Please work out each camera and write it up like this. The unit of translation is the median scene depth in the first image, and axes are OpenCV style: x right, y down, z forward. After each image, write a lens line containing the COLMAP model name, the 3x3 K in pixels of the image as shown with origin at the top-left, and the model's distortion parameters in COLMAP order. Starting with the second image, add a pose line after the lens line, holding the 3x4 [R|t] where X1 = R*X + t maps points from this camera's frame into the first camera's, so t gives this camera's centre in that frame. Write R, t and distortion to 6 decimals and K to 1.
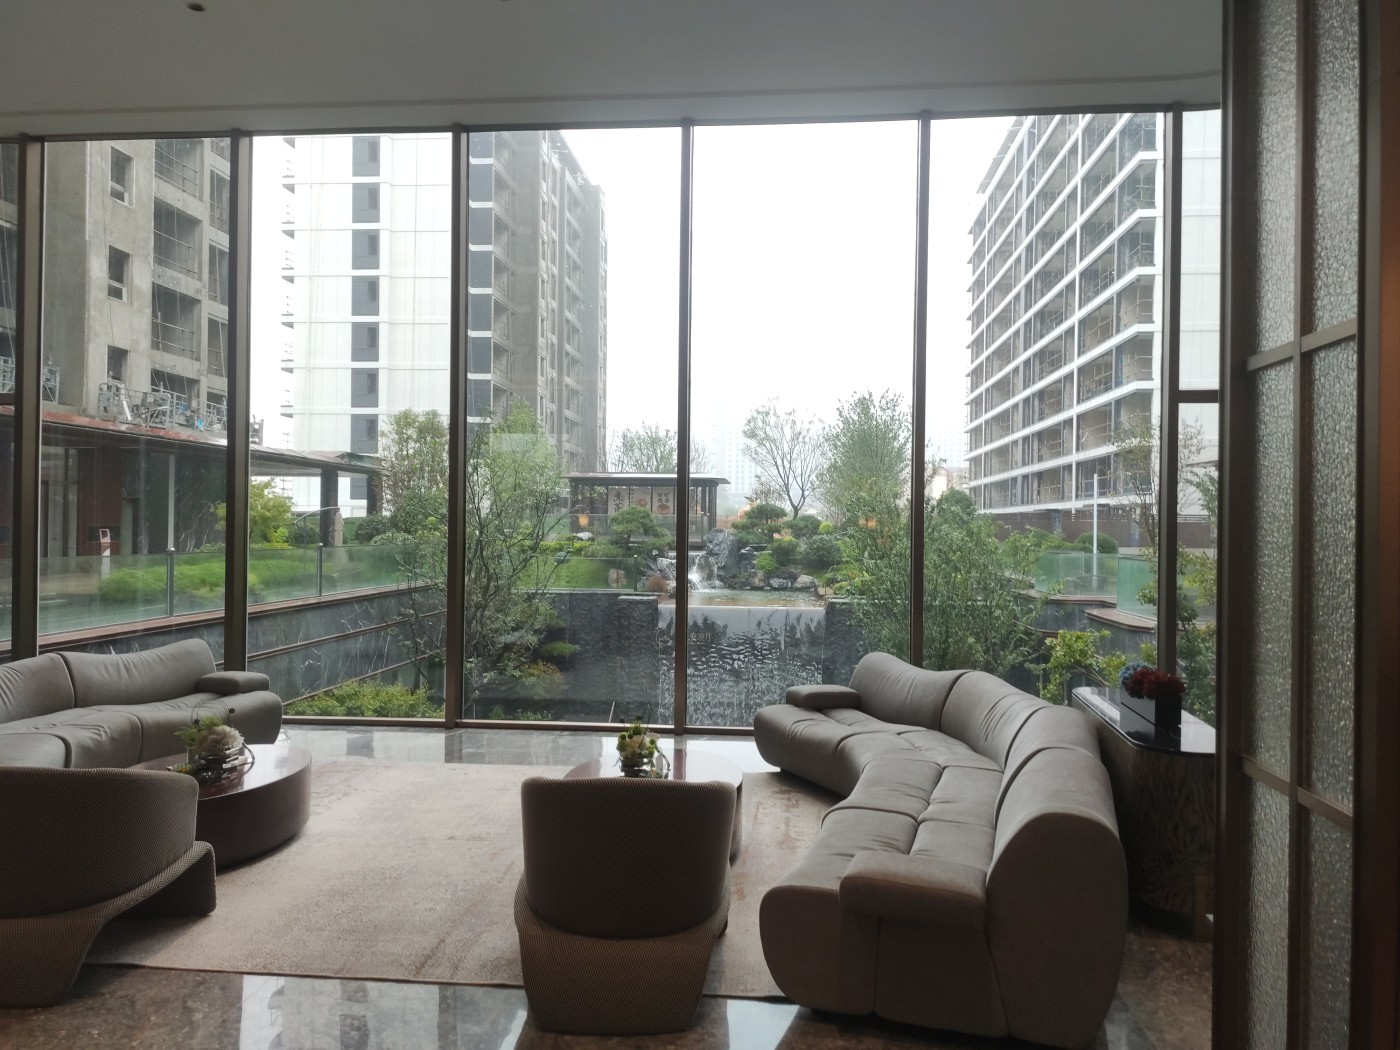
lens RADIAL K [[1030.4, 0, 675.9], [0, 1030.4, 480.7], [0, 0, 1]] dist [0.004595, -0.000076]
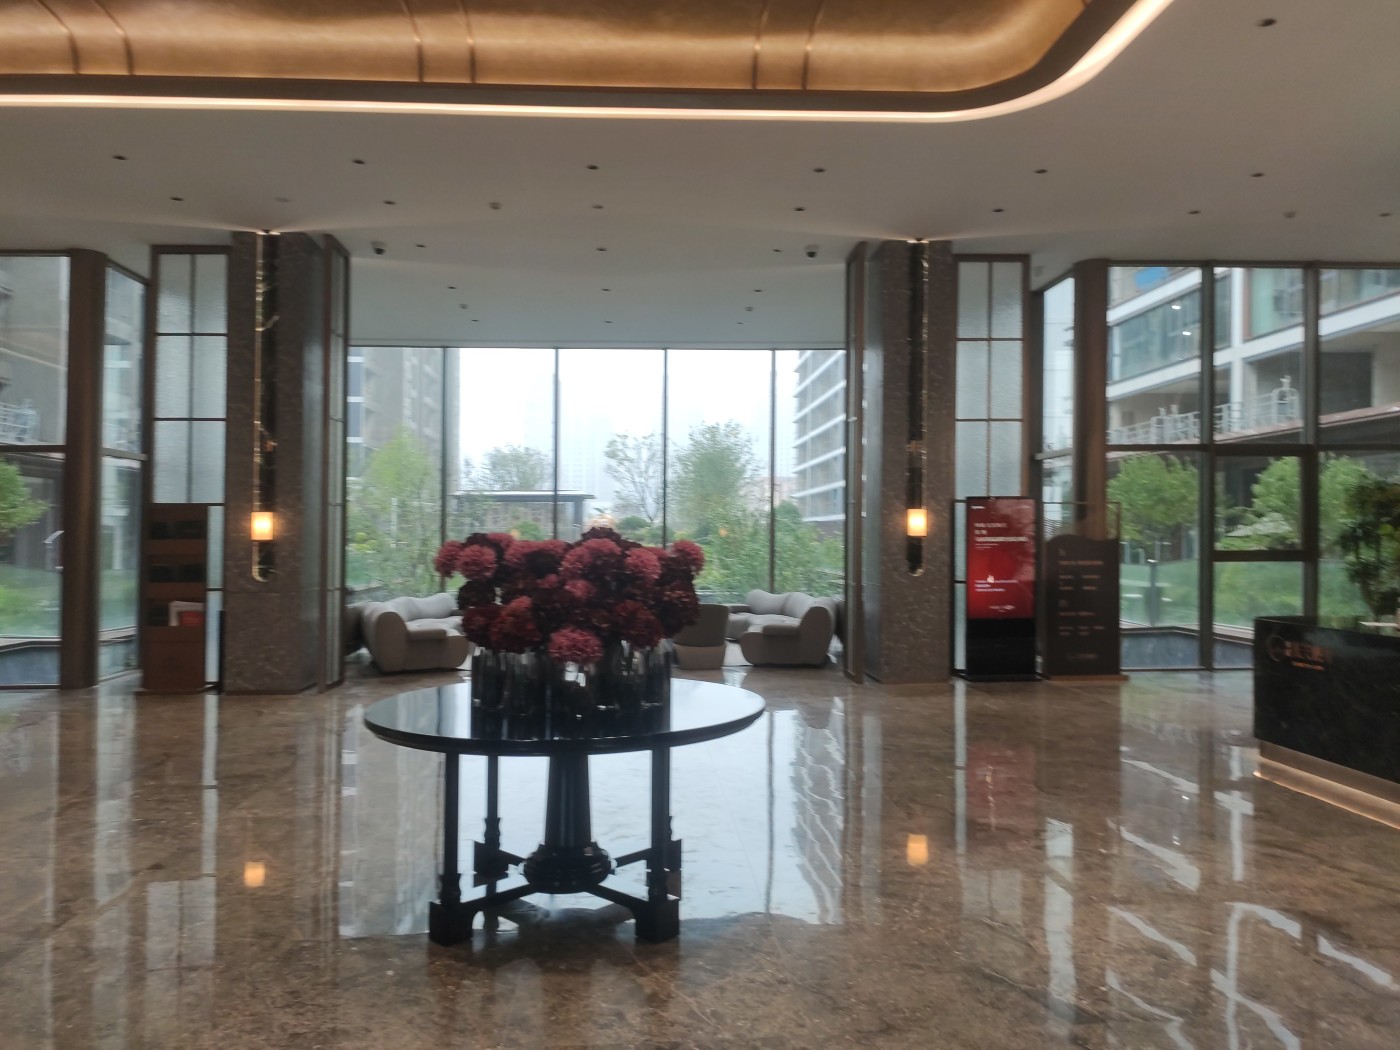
lens RADIAL K [[1030.4, 0, 699.4], [0, 1030.4, 525.1], [0, 0, 1]] dist [0.004595, -0.000076]
pose [[0.983470, -0.015685, 0.180393, -0.040150], [0.009343, 0.999310, 0.035957, -0.007649], [-0.180832, -0.033677, 0.982937, -0.145785]]
